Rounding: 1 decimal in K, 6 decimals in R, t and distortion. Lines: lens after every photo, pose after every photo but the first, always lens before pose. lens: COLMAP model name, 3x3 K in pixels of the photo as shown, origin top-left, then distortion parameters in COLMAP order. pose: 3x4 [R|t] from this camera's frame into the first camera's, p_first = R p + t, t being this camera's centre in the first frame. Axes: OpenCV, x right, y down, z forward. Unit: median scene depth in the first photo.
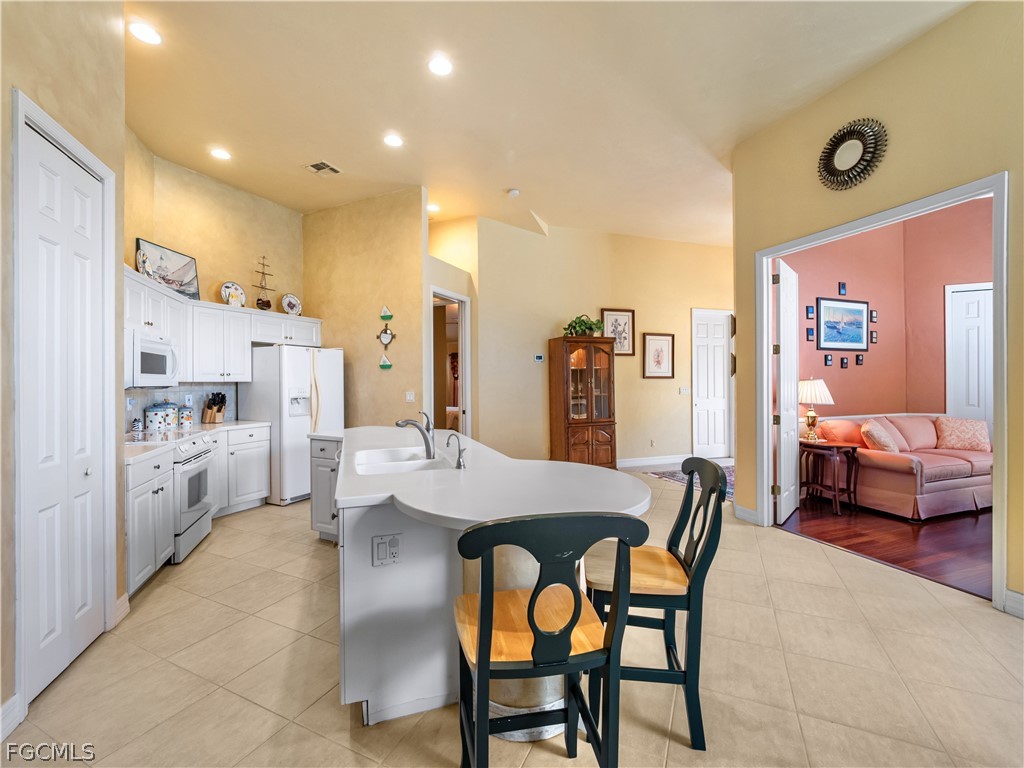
lens RADIAL K [[436.4, 0, 512.0], [0, 436.4, 384.0], [0, 0, 1]] dist [-0.001800, -0.000486]
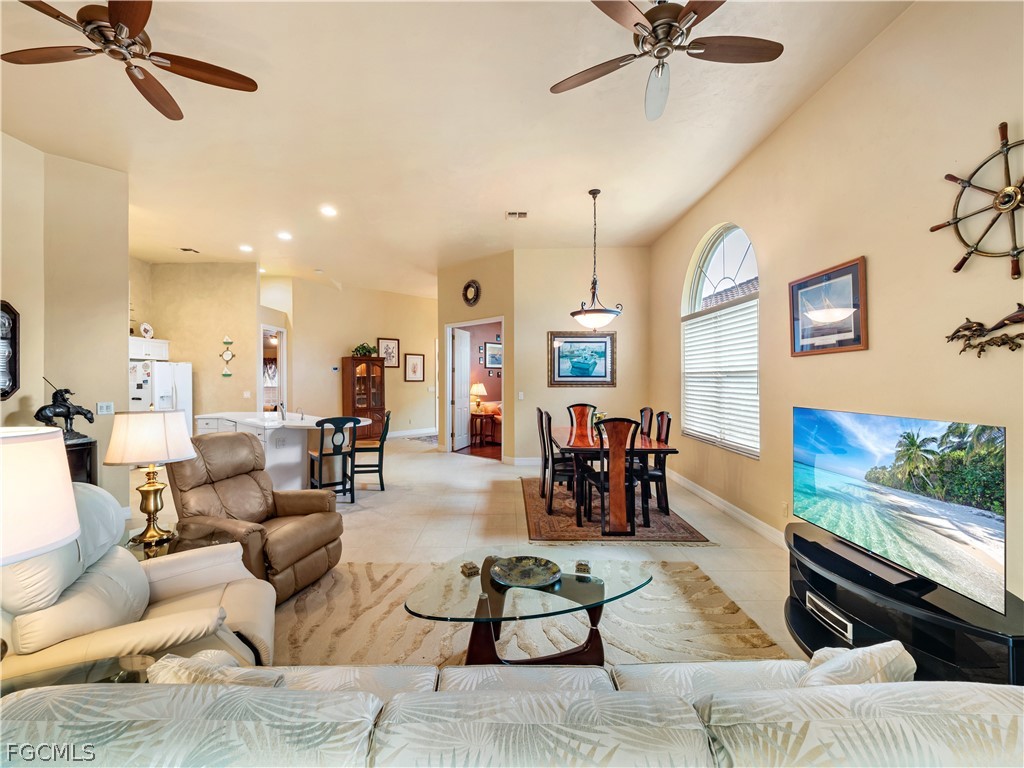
lens RADIAL K [[429.2, 0, 507.3], [0, 429.2, 379.0], [0, 0, 1]] dist [0.009655, -0.009782]
pose [[0.904537, 0.001638, 0.426393, -0.046402], [0.001002, 0.999982, -0.005966, -0.016732], [-0.426395, 0.005824, 0.904518, -0.802244]]
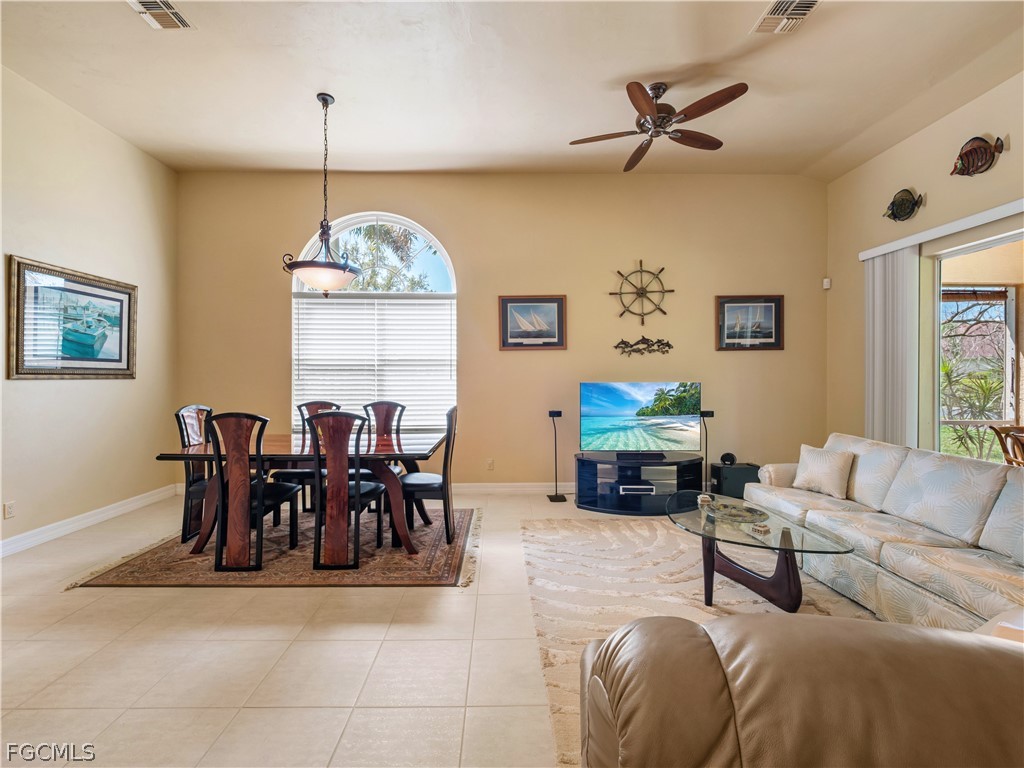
lens RADIAL K [[429.2, 0, 507.3], [0, 429.2, 379.0], [0, 0, 1]] dist [0.009655, -0.009782]
pose [[-0.431026, 0.005240, 0.902324, -0.195444], [0.008564, 0.999962, -0.001716, 0.008569], [-0.902299, 0.006987, -0.431055, 0.028629]]
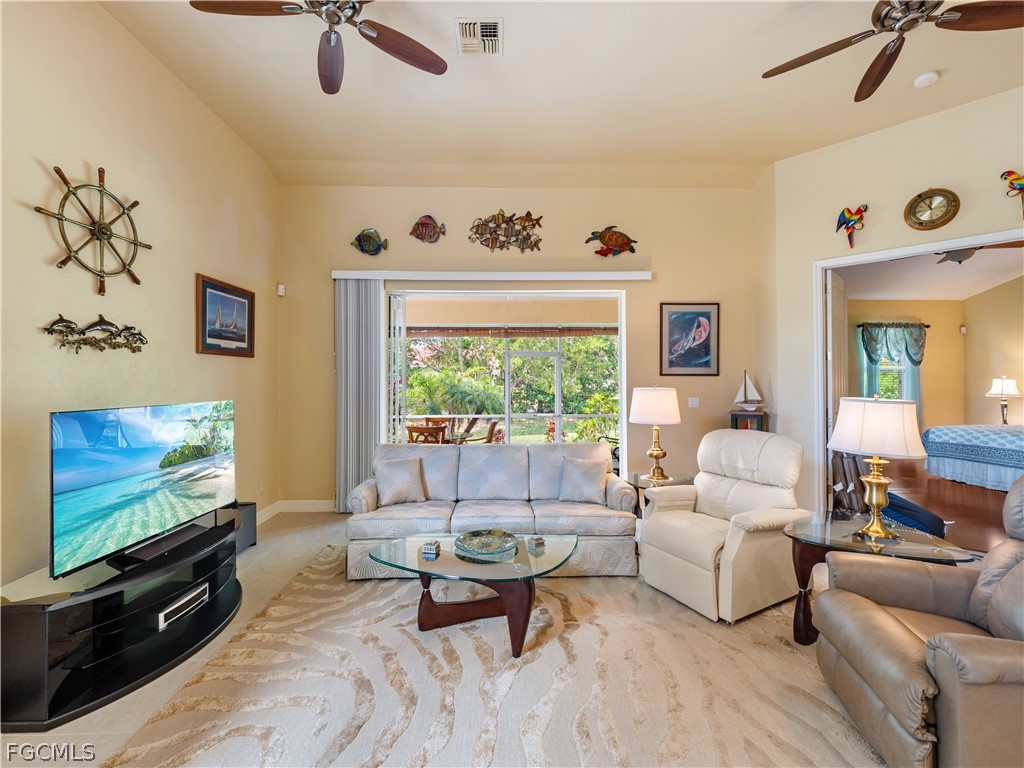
lens RADIAL K [[438.2, 0, 508.8], [0, 438.2, 379.3], [0, 0, 1]] dist [-0.003705, -0.000040]
pose [[-0.899283, 0.005315, -0.437335, 0.331022], [0.006861, 0.999975, -0.001956, -0.007759], [0.437313, -0.004760, -0.899297, 0.003621]]
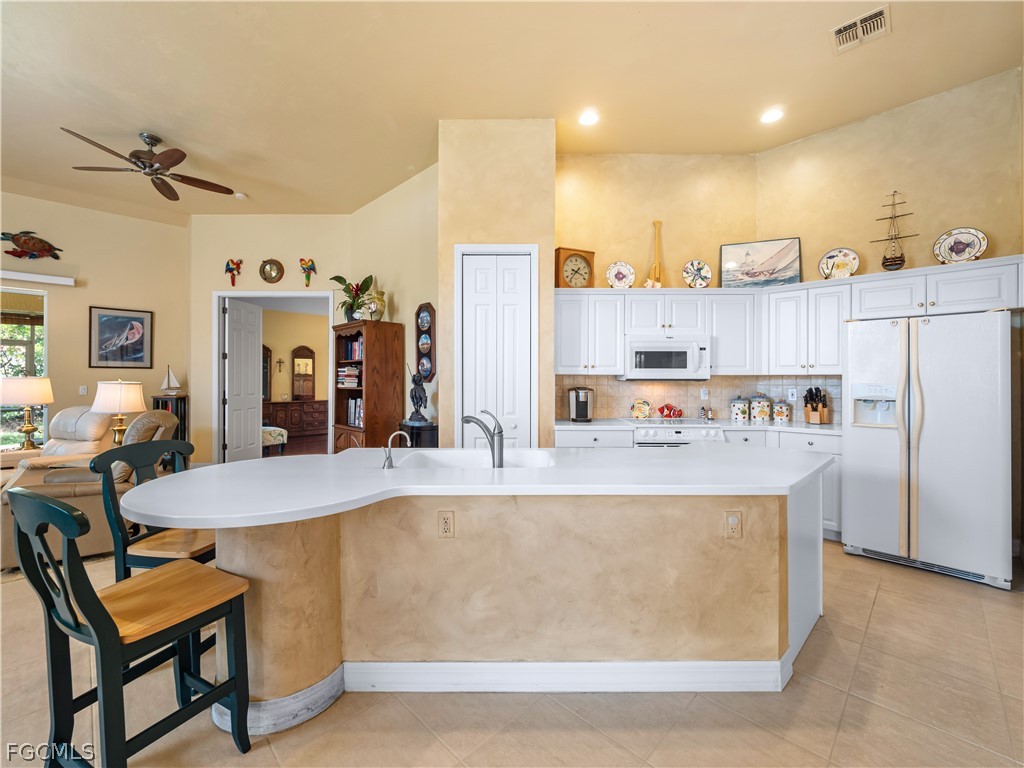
lens RADIAL K [[438.2, 0, 508.8], [0, 438.2, 379.3], [0, 0, 1]] dist [-0.003705, -0.000040]
pose [[-0.352407, 0.009822, -0.935795, 0.290097], [-0.004462, 0.999916, 0.012175, -0.004005], [0.935836, 0.008467, -0.352334, 0.678884]]
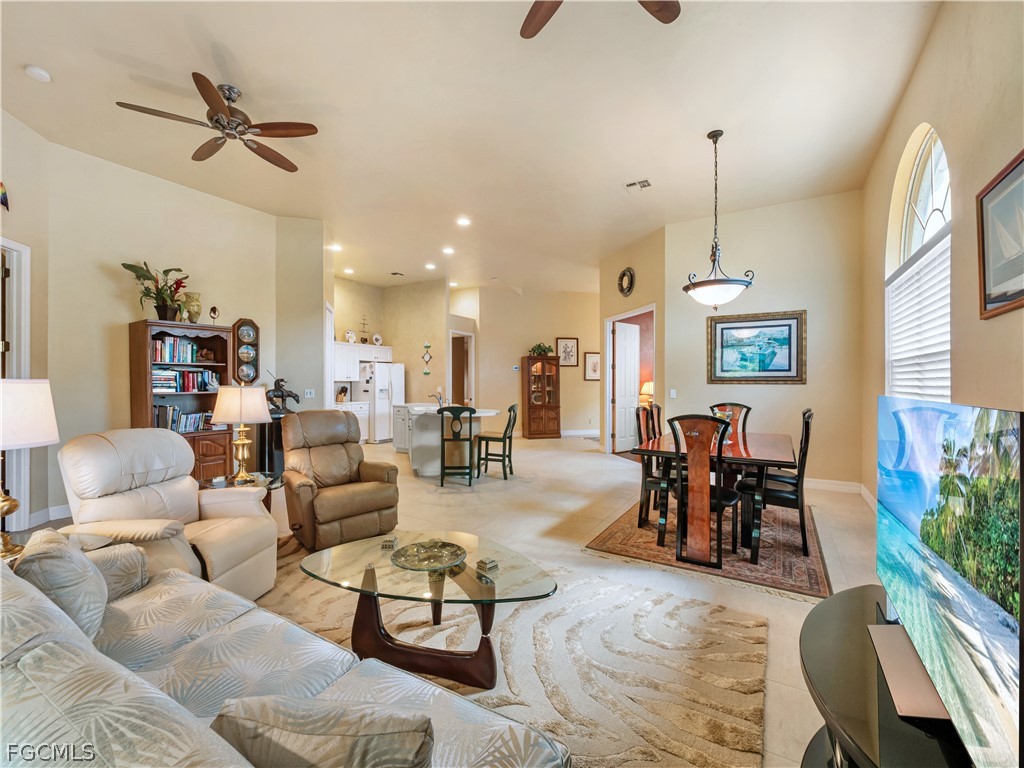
lens RADIAL K [[436.4, 0, 512.0], [0, 436.4, 384.0], [0, 0, 1]] dist [-0.001800, -0.000486]
pose [[0.994904, 0.005770, -0.100662, 0.263642], [-0.006192, 0.999973, -0.003873, 0.010139], [0.100637, 0.004477, 0.994913, -0.825301]]
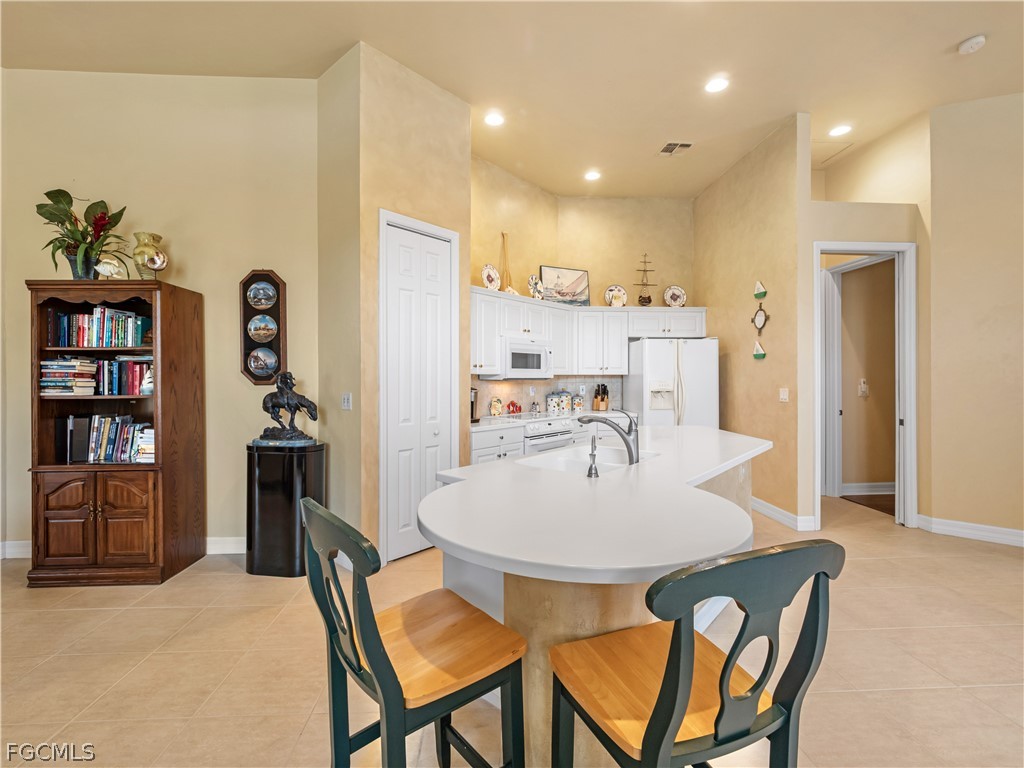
lens RADIAL K [[464.5, 0, 508.3], [0, 464.5, 378.2], [0, 0, 1]] dist [-0.001337, -0.001197]
pose [[0.474280, 0.007860, -0.880339, 0.255295], [-0.006535, 0.999964, 0.005407, -0.000969], [0.880350, 0.003188, 0.474314, 0.188171]]
